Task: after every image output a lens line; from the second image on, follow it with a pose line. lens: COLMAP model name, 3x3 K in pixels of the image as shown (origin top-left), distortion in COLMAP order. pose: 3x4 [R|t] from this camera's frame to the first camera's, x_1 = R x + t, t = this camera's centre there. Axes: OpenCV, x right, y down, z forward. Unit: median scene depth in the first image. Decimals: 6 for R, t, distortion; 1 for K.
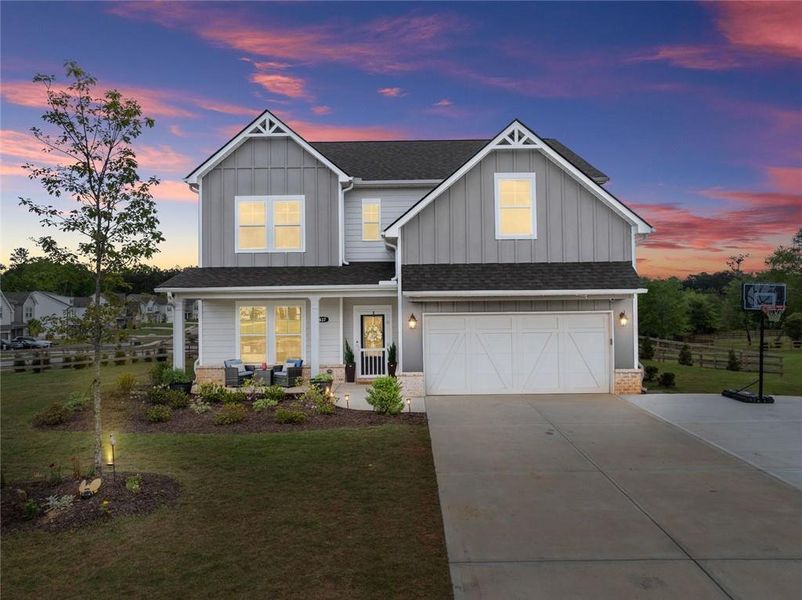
lens RADIAL K [[582.4, 0, 403.1], [0, 582.4, 284.1], [0, 0, 1]] dist [-0.054926, 0.000260]
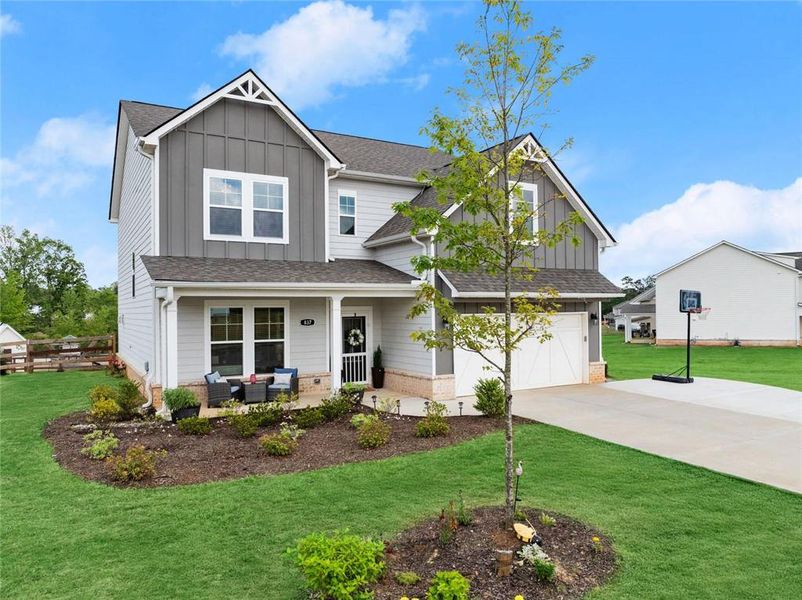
lens RADIAL K [[582.4, 0, 401.6], [0, 582.4, 302.5], [0, 0, 1]] dist [-0.054926, 0.000260]
pose [[0.849635, 0.008866, 0.527296, -0.567479], [-0.022098, 0.999579, 0.018800, 0.013194], [-0.526907, -0.027625, 0.849474, 0.210457]]
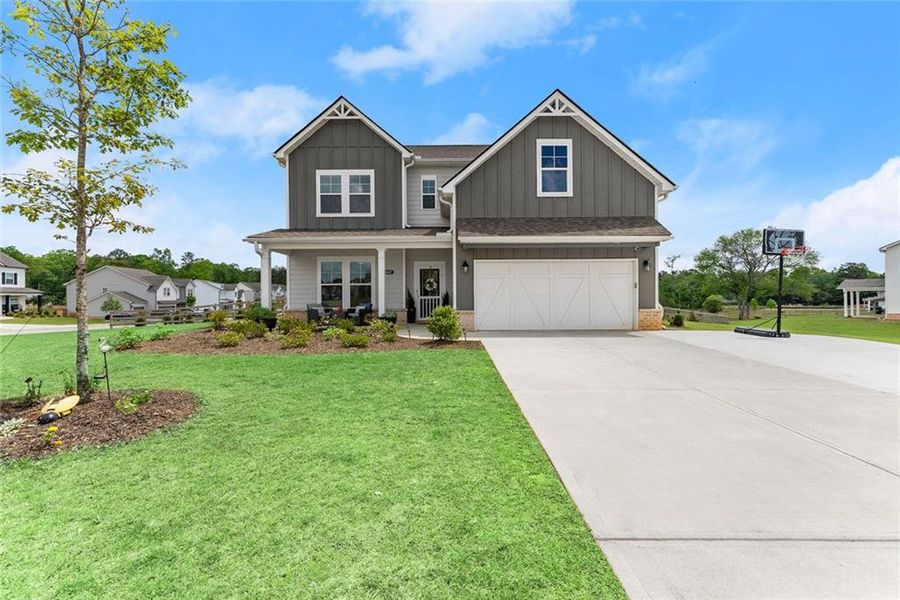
lens RADIAL K [[365.9, 0, 446.2], [0, 365.9, 299.6], [0, 0, 1]] dist [-0.007121, 0.000009]
pose [[0.999958, 0.005697, 0.007130, -0.026912], [-0.006033, 0.998834, 0.047908, 0.095508], [-0.006849, -0.047949, 0.998826, 0.264243]]
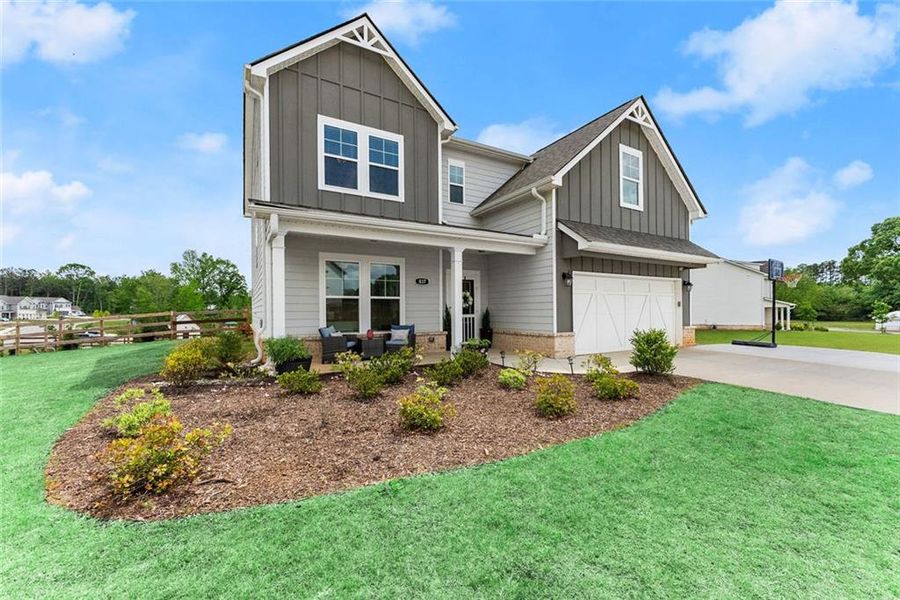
lens RADIAL K [[365.9, 0, 441.1], [0, 365.9, 312.6], [0, 0, 1]] dist [-0.007121, 0.000009]
pose [[0.863037, 0.004776, 0.505118, -0.466839], [-0.024290, 0.999191, 0.032053, 0.105513], [-0.504556, -0.039932, 0.862455, 0.588877]]
